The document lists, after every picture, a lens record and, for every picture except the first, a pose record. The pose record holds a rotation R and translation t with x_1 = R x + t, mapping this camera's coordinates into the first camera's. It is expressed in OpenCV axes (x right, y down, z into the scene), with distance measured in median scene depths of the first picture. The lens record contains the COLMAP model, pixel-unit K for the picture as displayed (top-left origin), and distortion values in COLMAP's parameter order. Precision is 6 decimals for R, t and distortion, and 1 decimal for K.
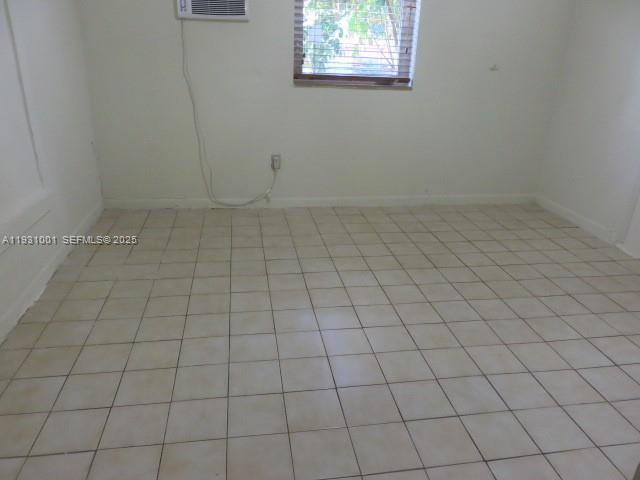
lens RADIAL K [[478.2, 0, 320.0], [0, 478.2, 240.0], [0, 0, 1]] dist [-0.010448, 0.000313]
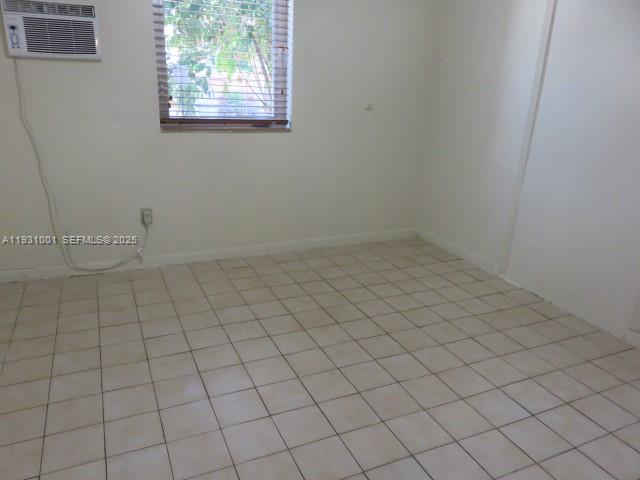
lens RADIAL K [[478.2, 0, 320.0], [0, 478.2, 240.0], [0, 0, 1]] dist [-0.010448, 0.000313]
pose [[0.964102, -0.081798, 0.252620, -0.010873], [0.095489, 0.994527, -0.042400, -0.057205], [-0.247769, 0.065000, 0.966636, 0.081547]]
